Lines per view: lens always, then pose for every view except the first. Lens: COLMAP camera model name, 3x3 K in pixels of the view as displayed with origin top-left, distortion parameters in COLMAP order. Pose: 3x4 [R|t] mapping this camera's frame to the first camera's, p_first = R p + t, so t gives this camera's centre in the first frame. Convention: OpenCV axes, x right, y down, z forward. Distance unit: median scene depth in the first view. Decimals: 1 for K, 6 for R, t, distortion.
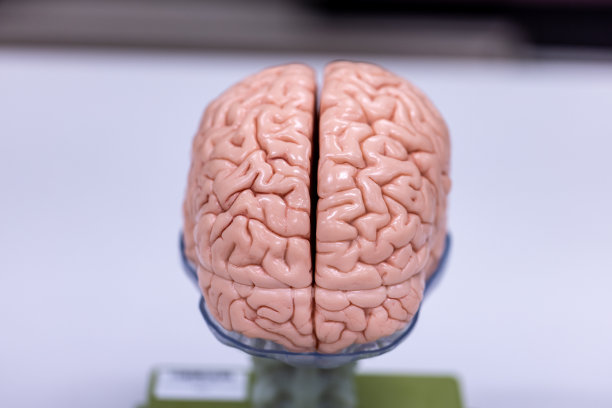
lens RADIAL K [[2311.9, 0, 306.0], [0, 2311.9, 204.0], [0, 0, 1]] dist [0.000893, 1.428209]
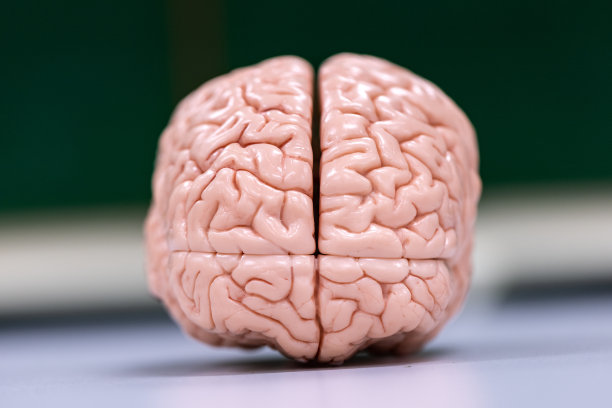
lens RADIAL K [[2311.9, 0, 306.0], [0, 2311.9, 204.0], [0, 0, 1]] dist [0.000893, 1.428209]
pose [[0.999205, 0.006656, 0.039313, -0.031747], [0.006694, 0.943969, -0.329966, 0.280174], [-0.039307, 0.329966, 0.943174, 0.247459]]
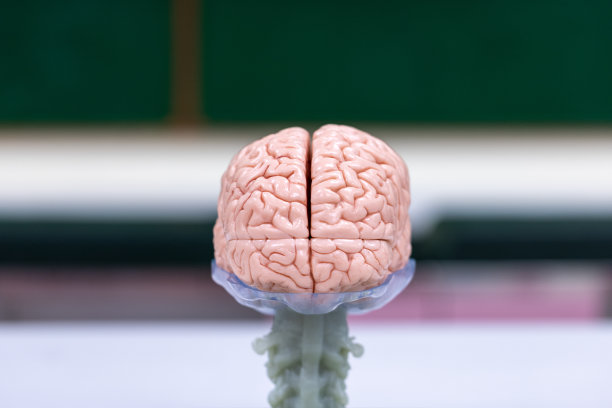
lens RADIAL K [[2311.9, 0, 306.0], [0, 2311.9, 204.0], [0, 0, 1]] dist [0.000893, 1.428209]
pose [[0.999669, -0.024930, -0.006365, 0.010202], [0.020791, 0.928403, -0.370994, 0.529228], [0.015158, 0.370739, 0.928614, -0.291457]]
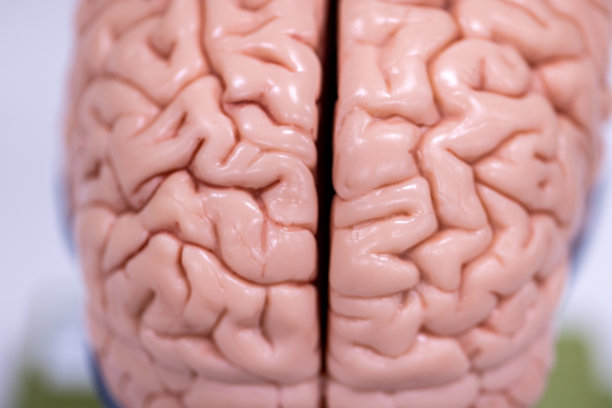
lens RADIAL K [[2311.9, 0, 306.0], [0, 2311.9, 204.0], [0, 0, 1]] dist [0.000893, 1.428209]
pose [[0.999833, 0.007236, -0.016790, 0.007252], [-0.002357, 0.961703, 0.274085, -0.125580], [0.018131, -0.273999, 0.961559, 0.561236]]
